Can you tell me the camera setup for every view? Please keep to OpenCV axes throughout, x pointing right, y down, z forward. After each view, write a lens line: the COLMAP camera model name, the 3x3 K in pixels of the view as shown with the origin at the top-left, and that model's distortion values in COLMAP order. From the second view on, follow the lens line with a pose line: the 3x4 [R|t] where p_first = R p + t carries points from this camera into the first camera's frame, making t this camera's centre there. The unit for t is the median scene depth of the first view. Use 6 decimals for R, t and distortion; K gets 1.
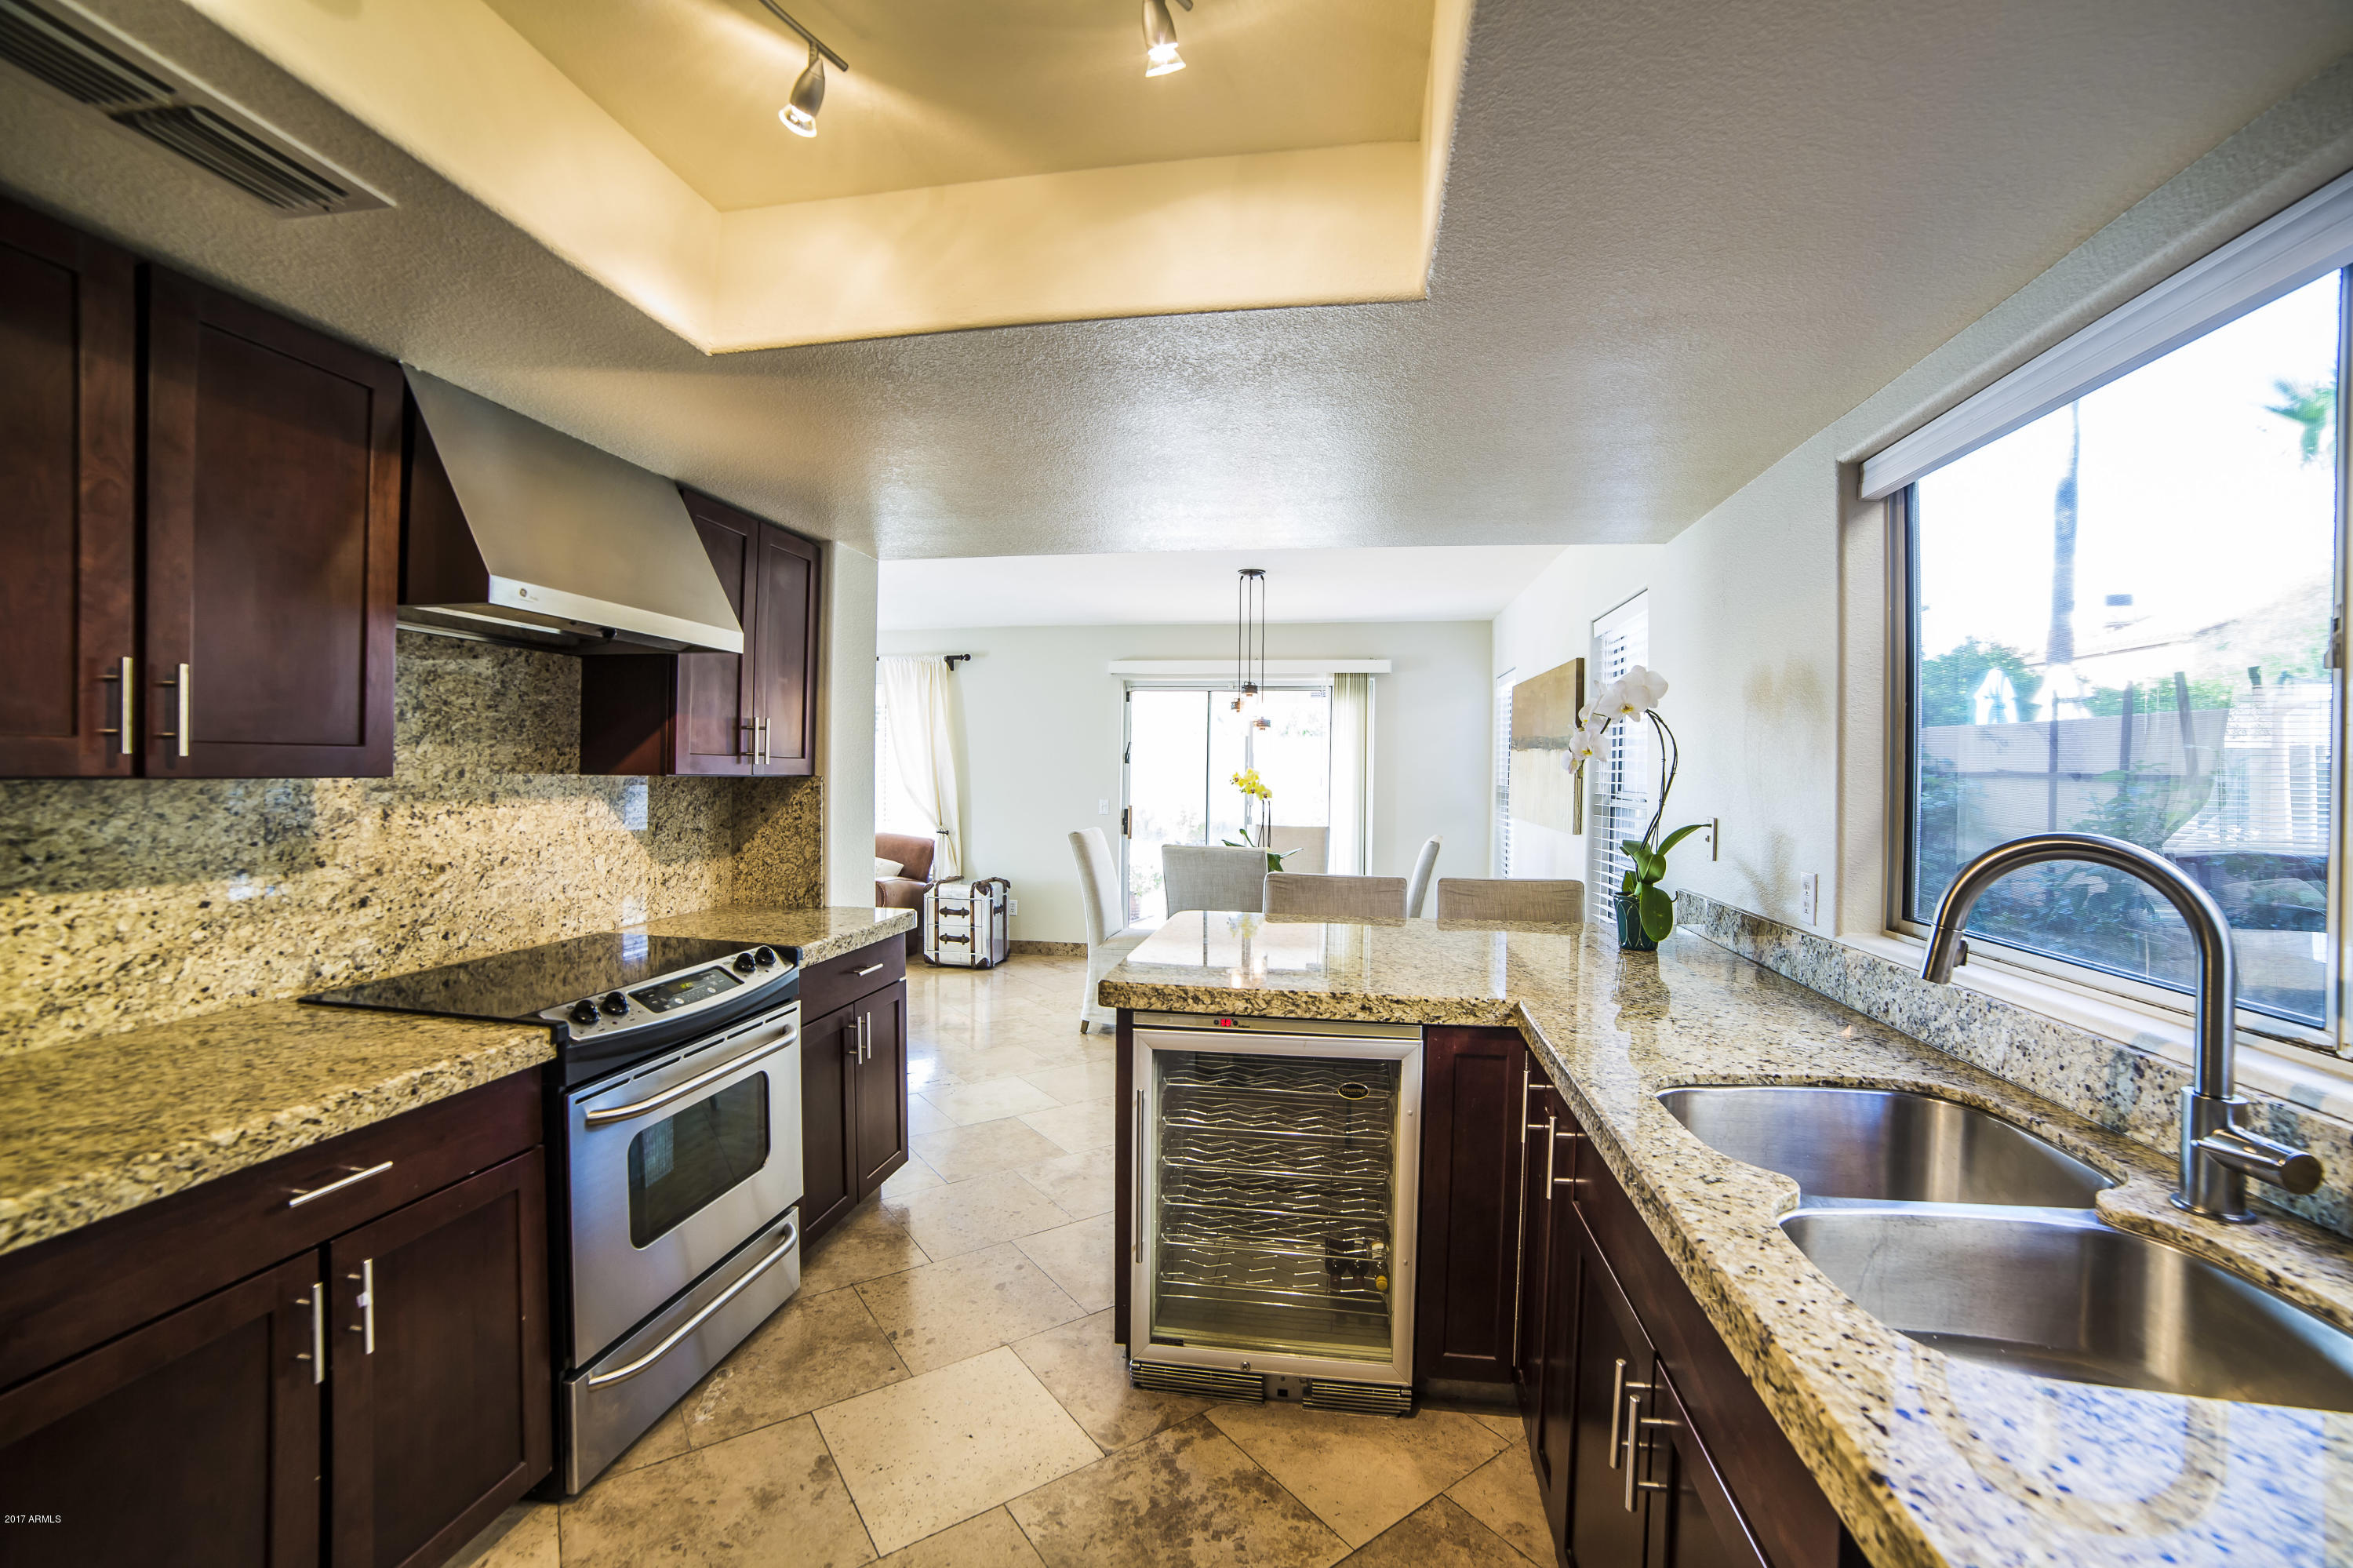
lens RADIAL K [[962.3, 0, 1194.7], [0, 962.3, 774.7], [0, 0, 1]] dist [-0.108876, 0.039588]
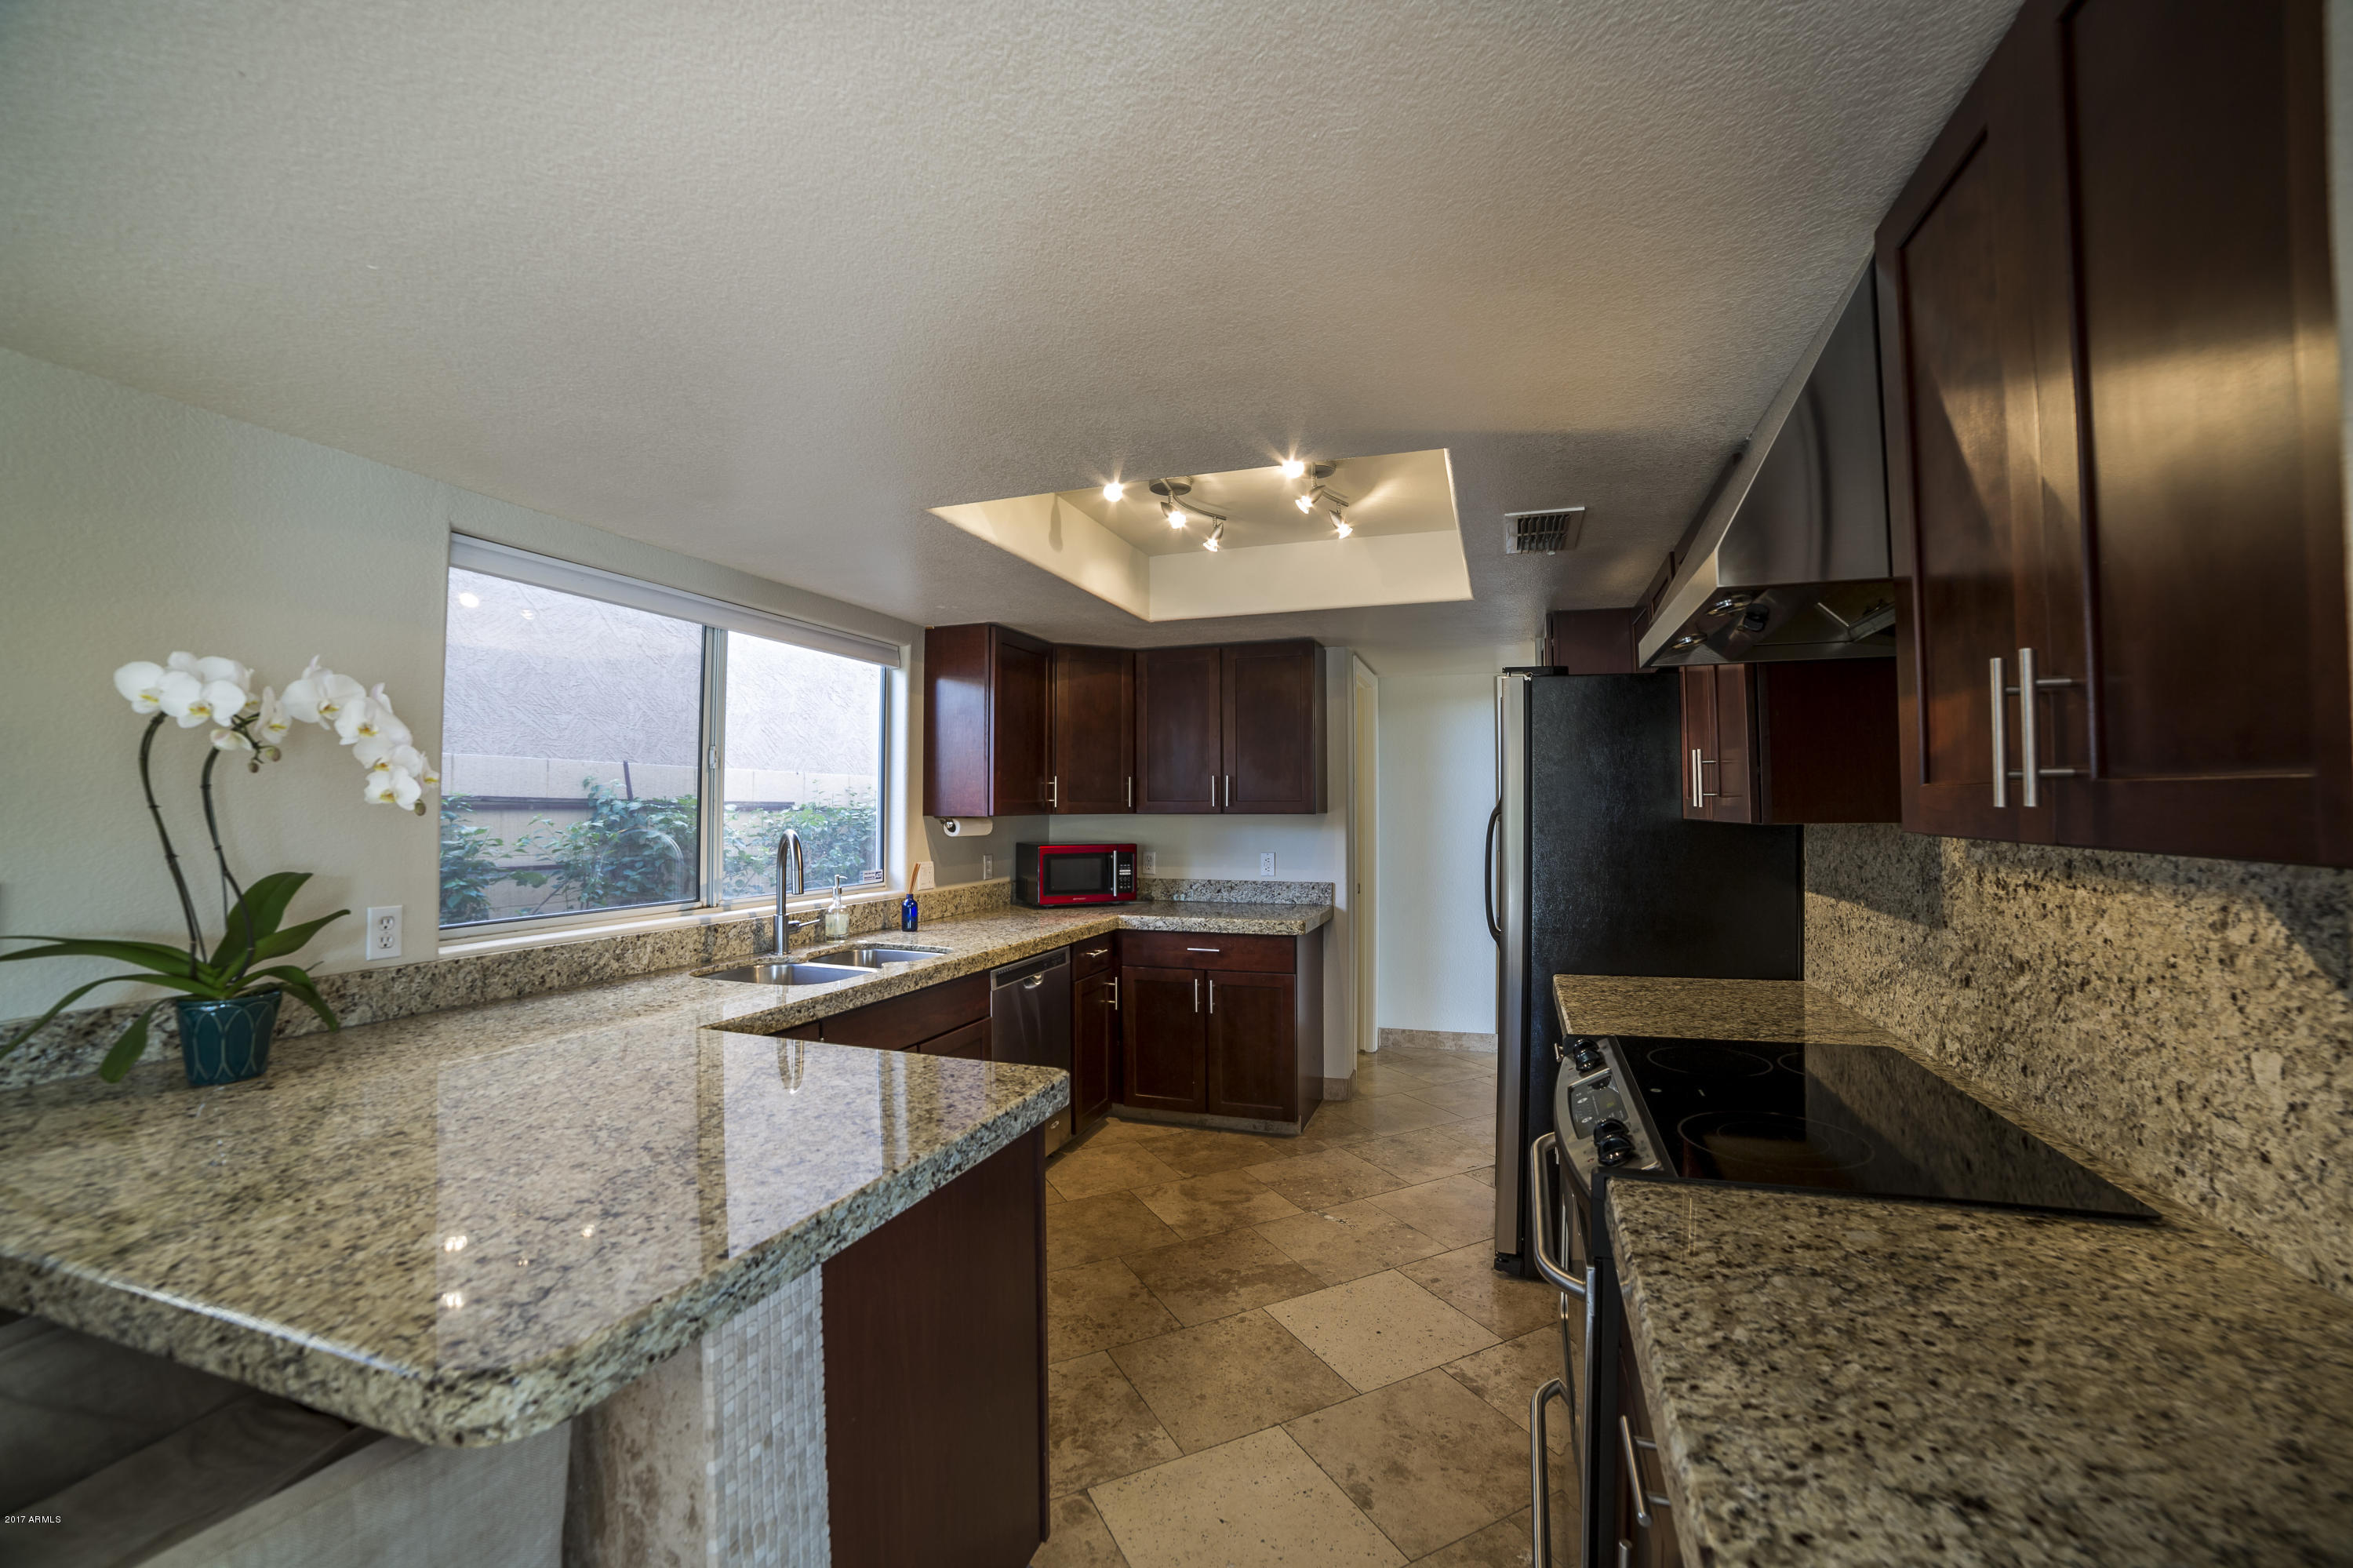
lens RADIAL K [[962.3, 0, 1194.7], [0, 962.3, 774.7], [0, 0, 1]] dist [-0.108876, 0.039588]
pose [[-0.988125, -0.004386, 0.153587, -0.322933], [-0.008786, 0.999570, -0.027980, -0.015436], [-0.153399, -0.028997, -0.987739, 1.759323]]
